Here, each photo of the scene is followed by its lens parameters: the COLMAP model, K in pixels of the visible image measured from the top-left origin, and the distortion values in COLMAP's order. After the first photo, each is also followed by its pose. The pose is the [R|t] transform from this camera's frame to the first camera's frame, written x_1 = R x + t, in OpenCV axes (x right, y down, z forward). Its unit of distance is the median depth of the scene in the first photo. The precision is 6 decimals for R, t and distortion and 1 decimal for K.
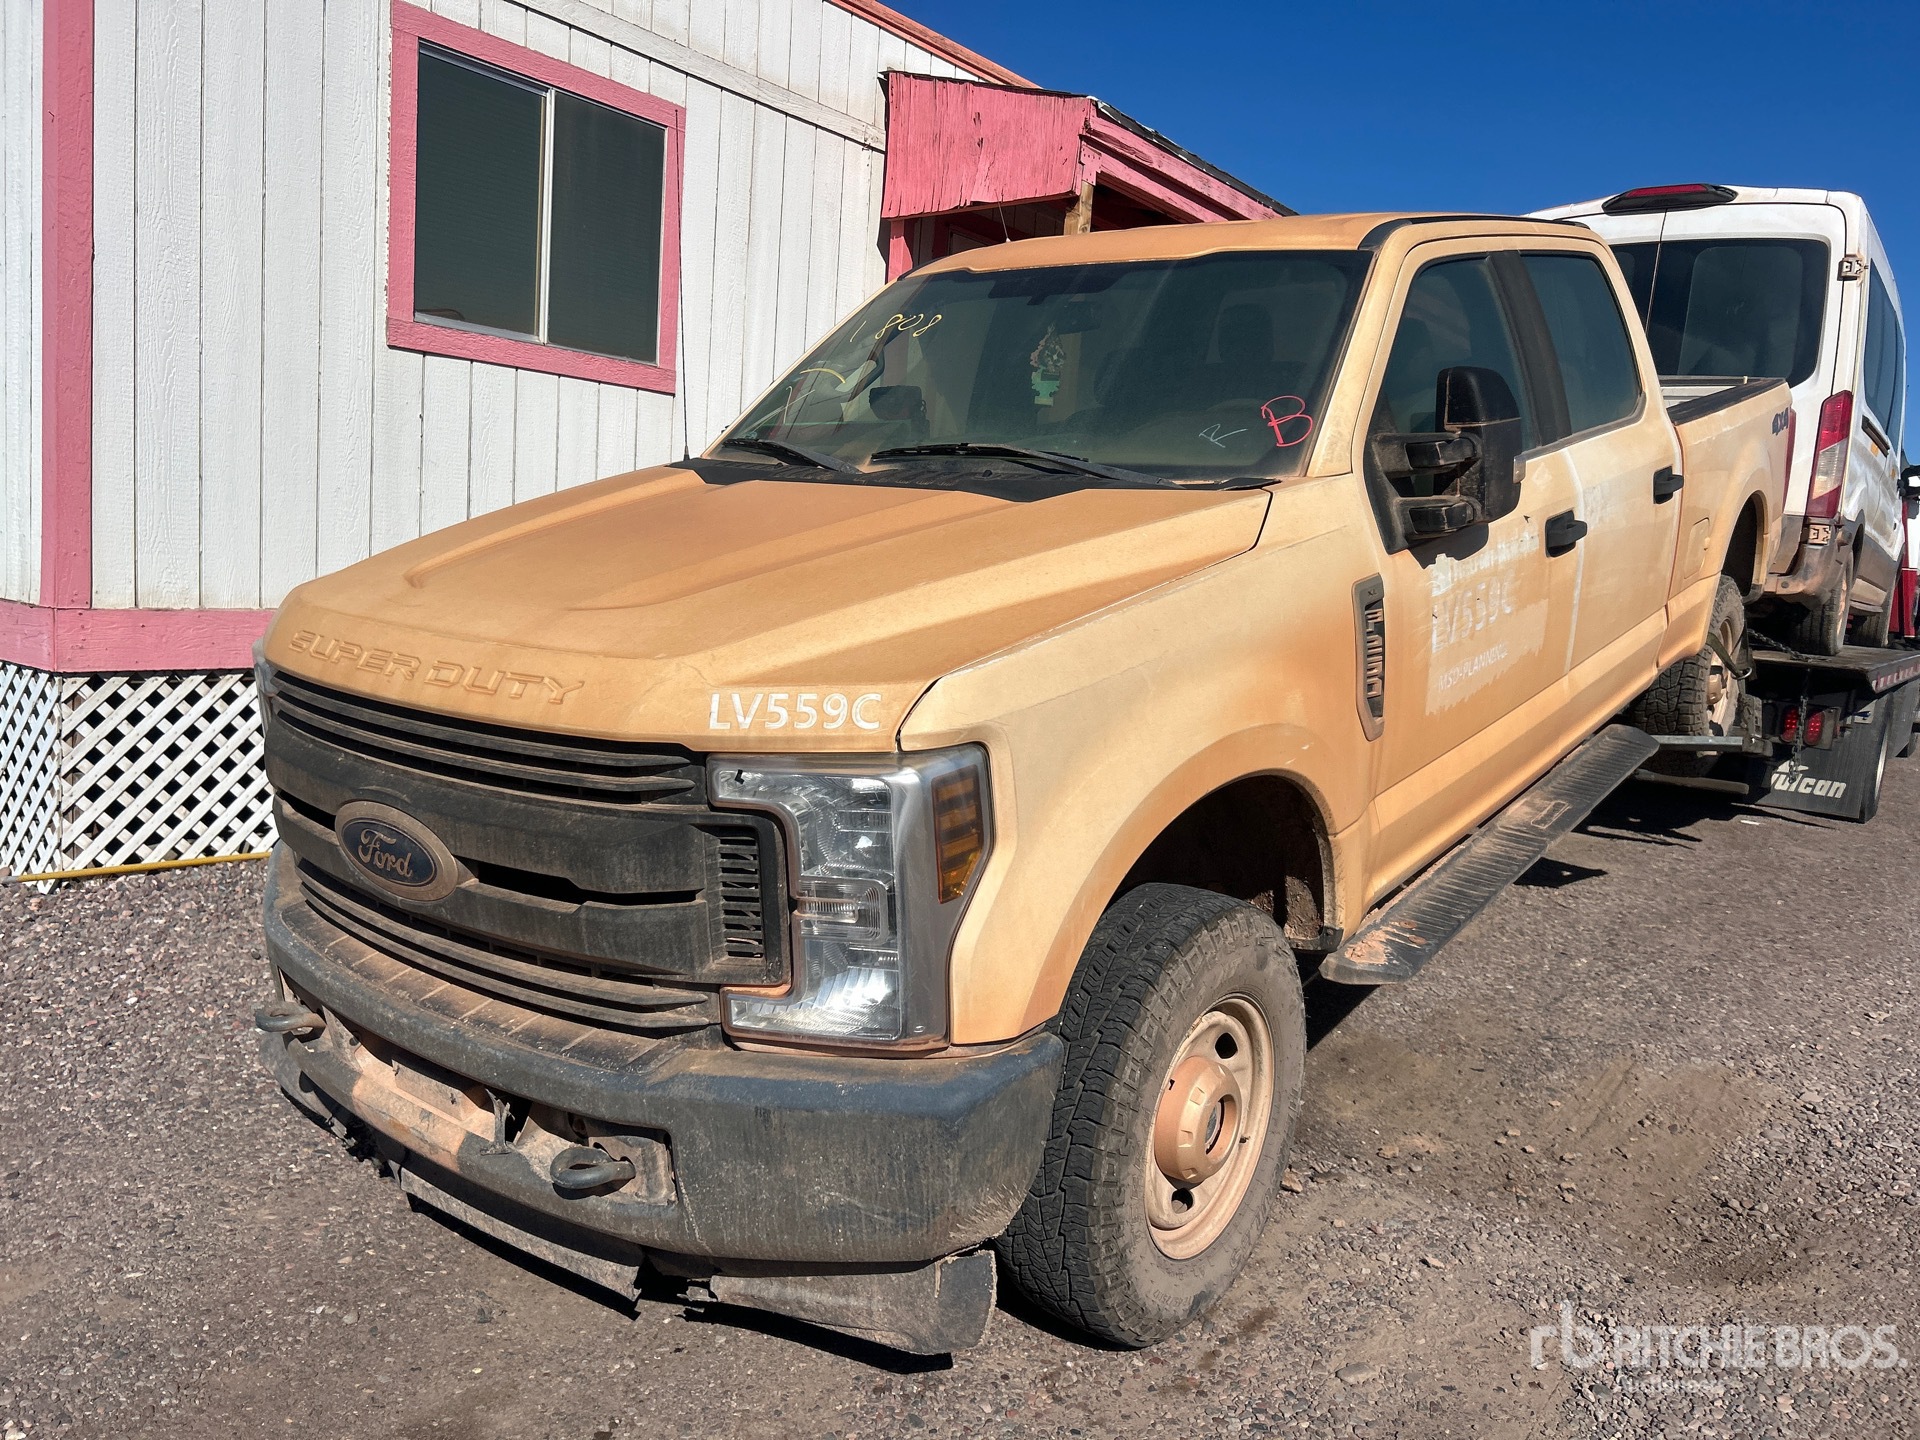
lens RADIAL K [[1454.7, 0, 980.4], [0, 1454.7, 736.8], [0, 0, 1]] dist [0.057690, -0.009285]
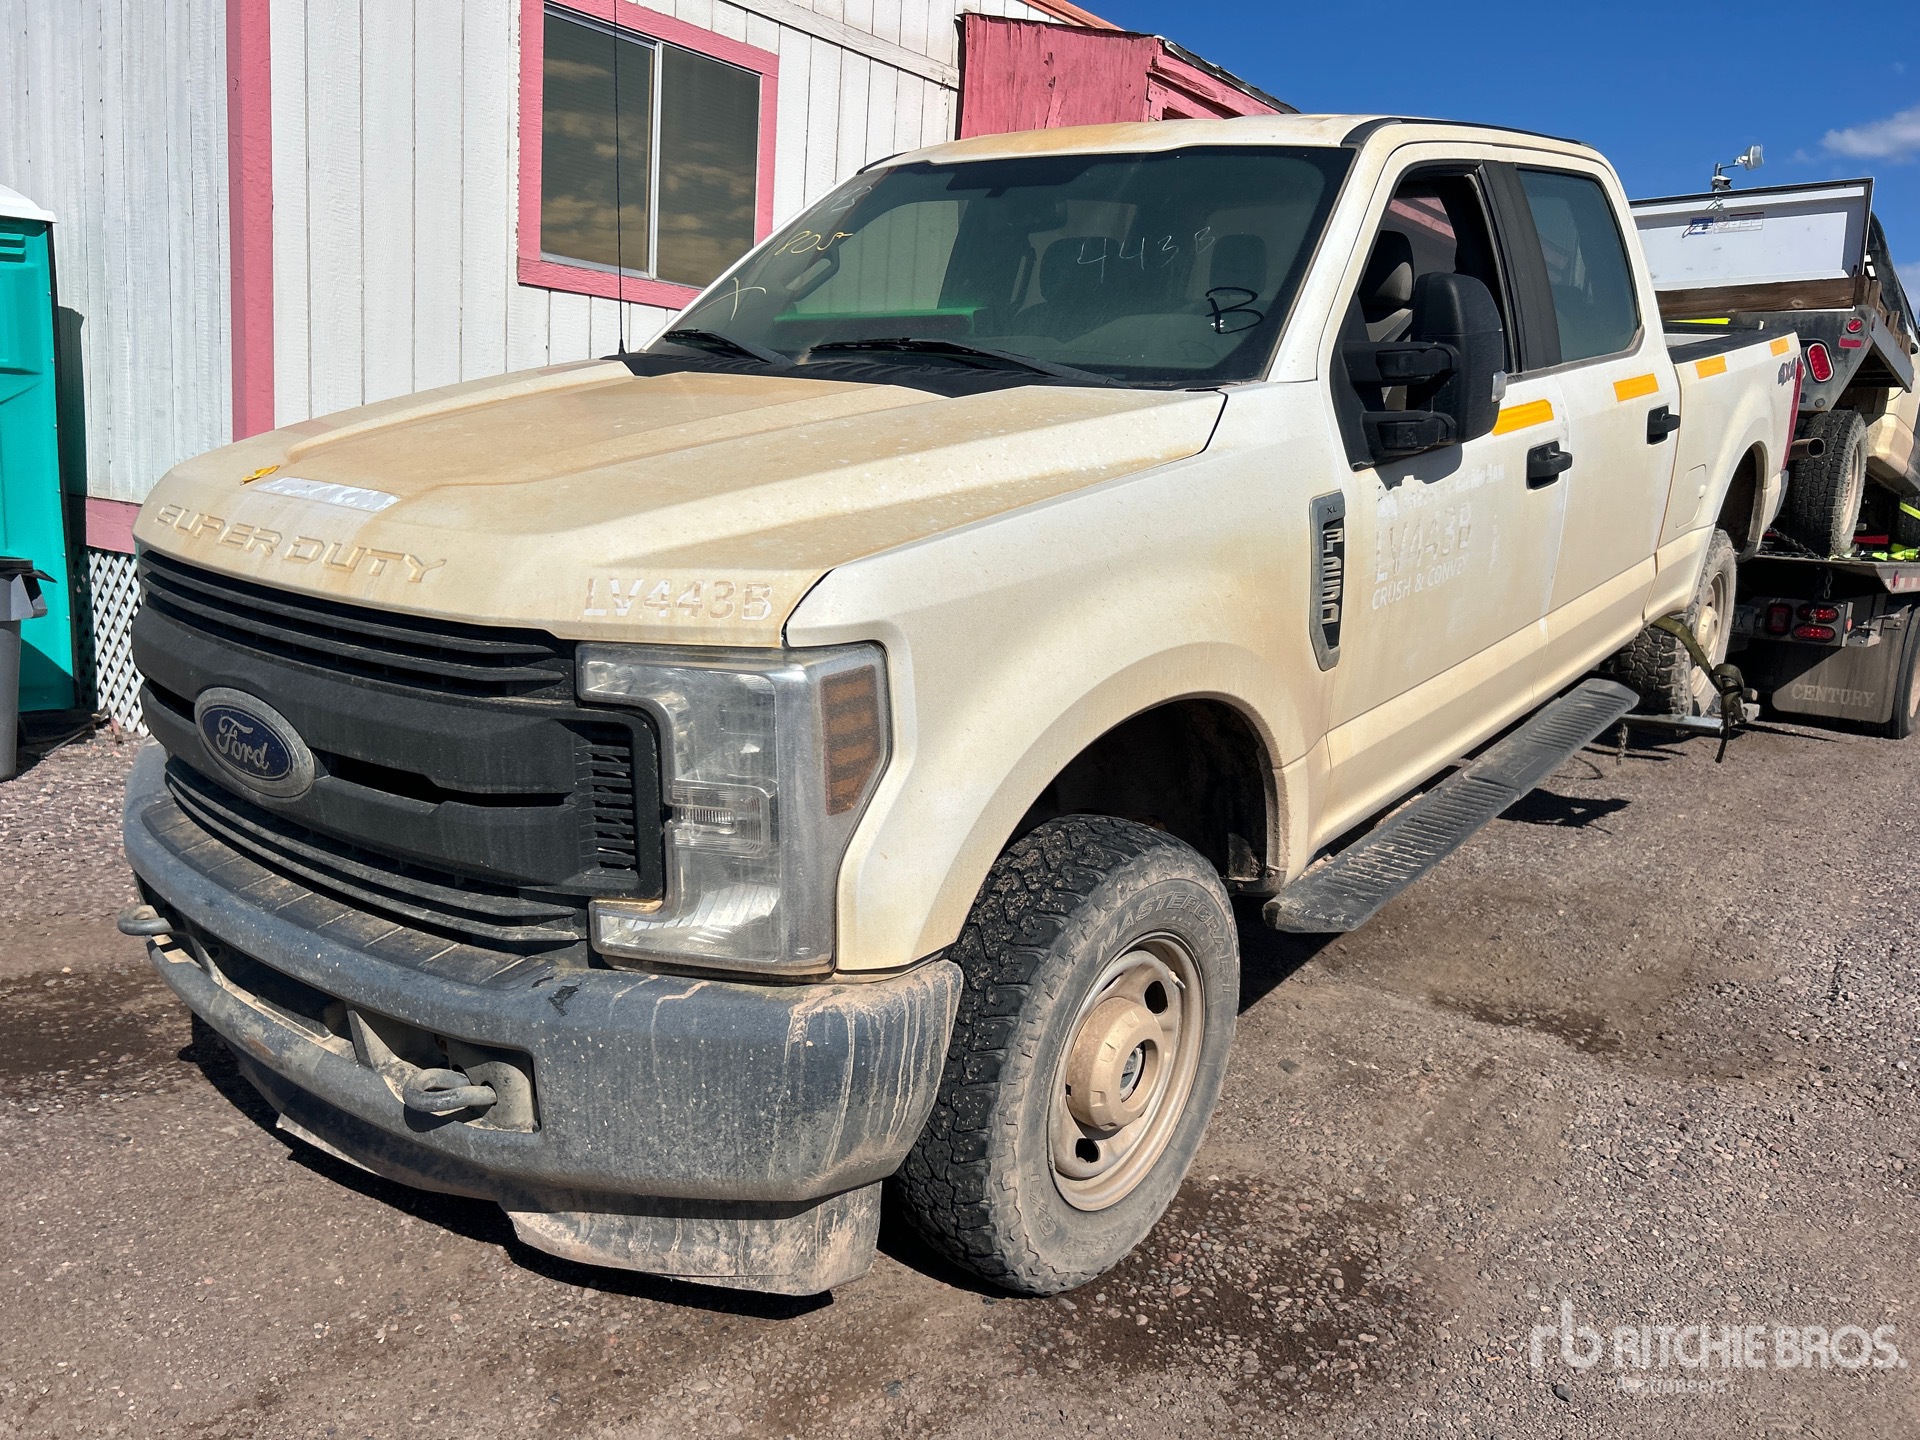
lens RADIAL K [[1454.7, 0, 962.4], [0, 1454.7, 733.7], [0, 0, 1]] dist [0.057690, -0.009285]
pose [[0.999412, 0.033862, -0.005415, 0.048000], [-0.033696, 0.999031, 0.028327, 0.028004], [0.006369, -0.028128, 0.999584, 0.072486]]
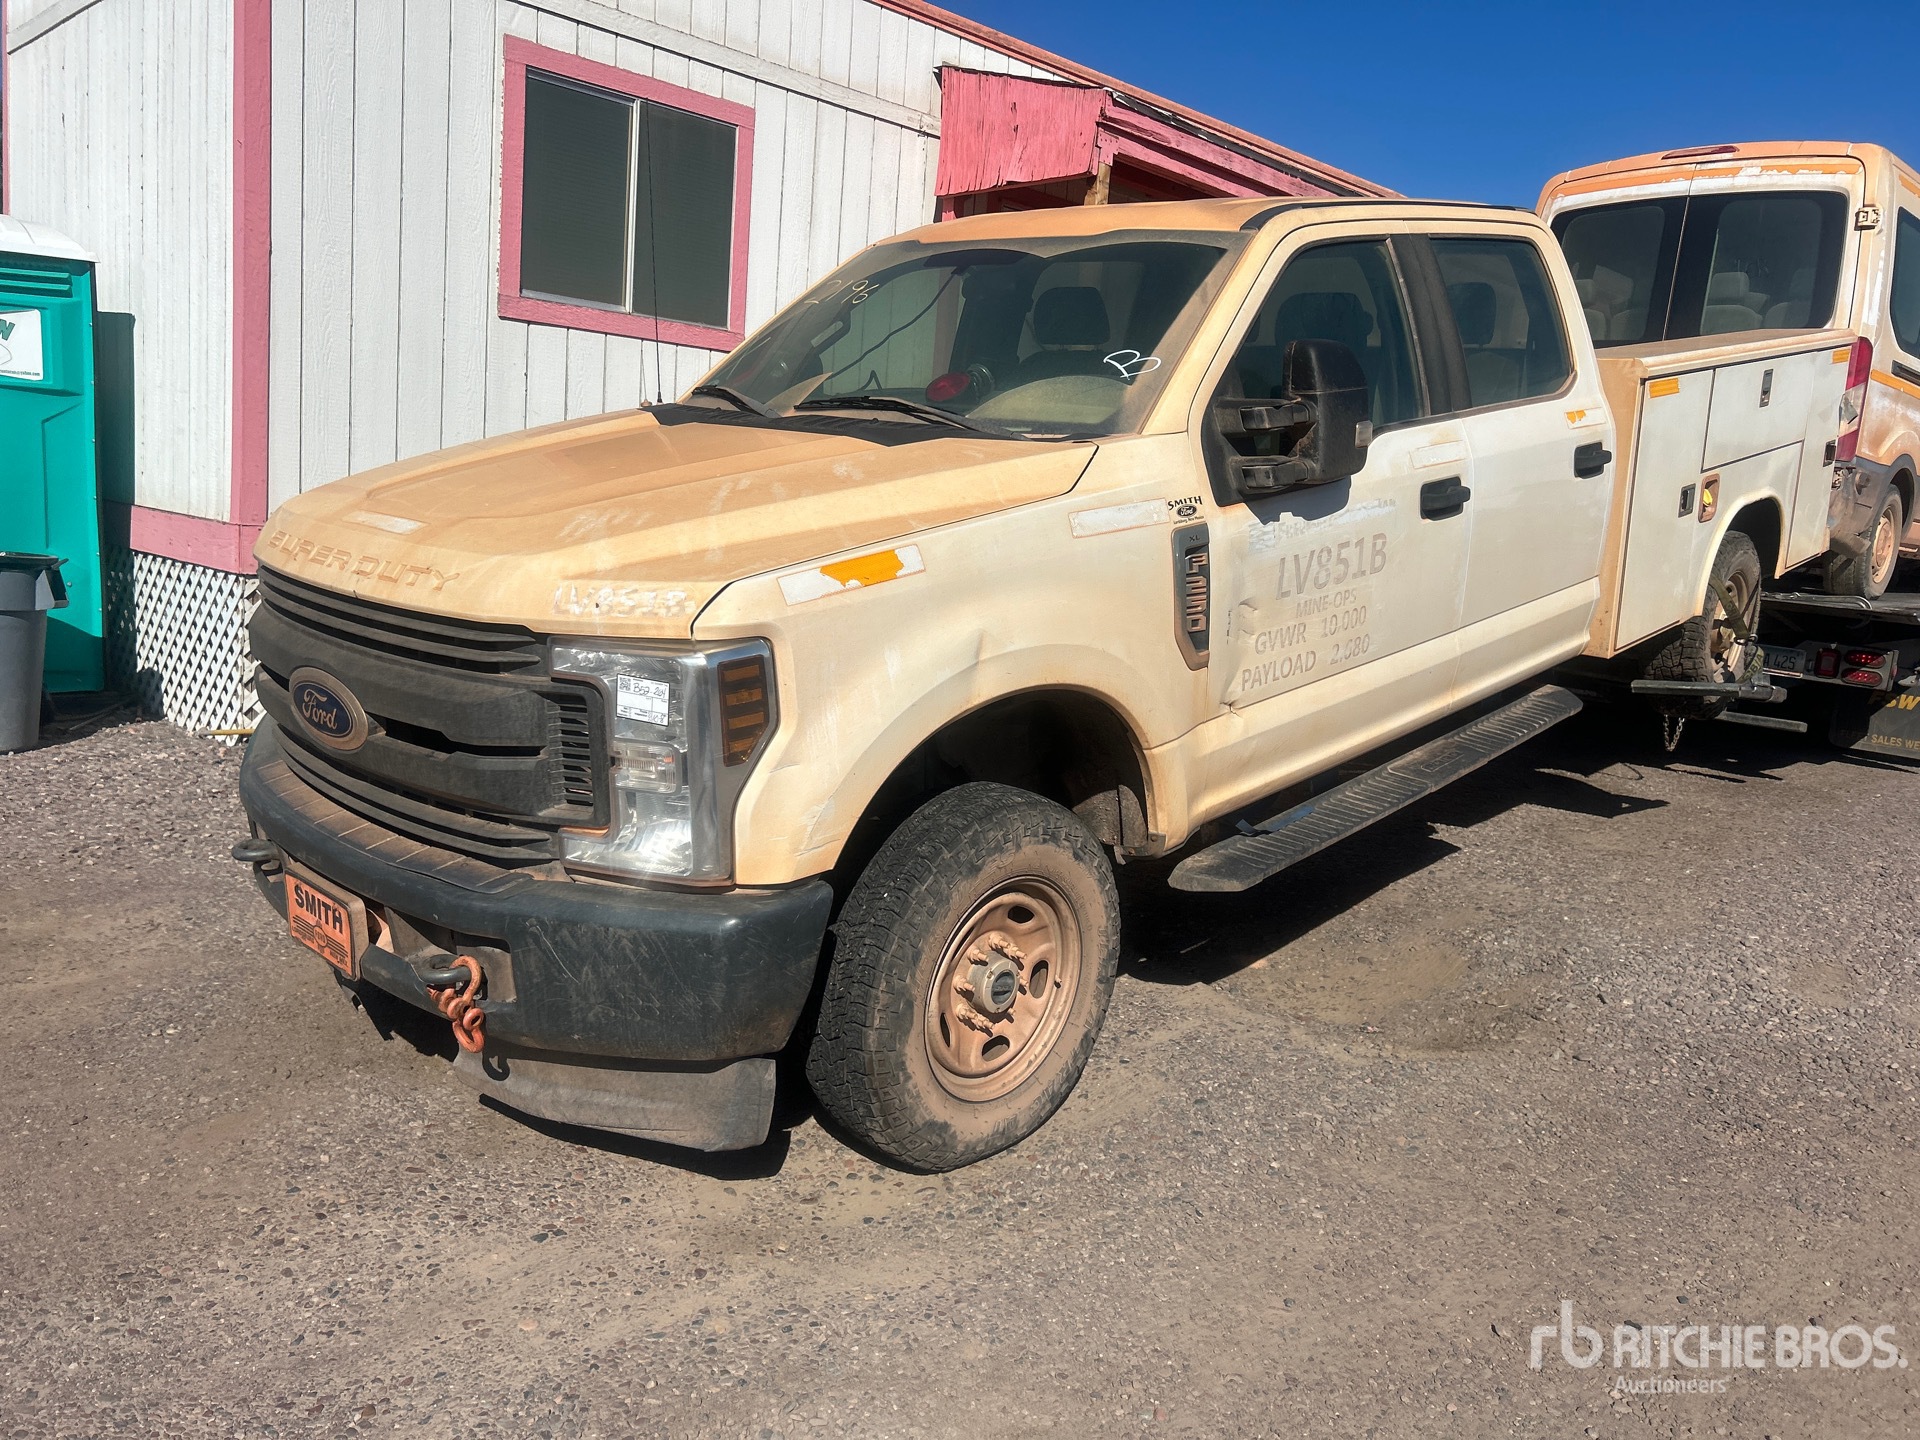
lens RADIAL K [[1454.7, 0, 966.9], [0, 1454.7, 708.5], [0, 0, 1]] dist [0.057690, -0.009285]
pose [[0.993997, 0.049547, -0.097545, 0.234184], [-0.049251, 0.998772, 0.005440, 0.040112], [0.097695, -0.000604, 0.995216, -0.159529]]
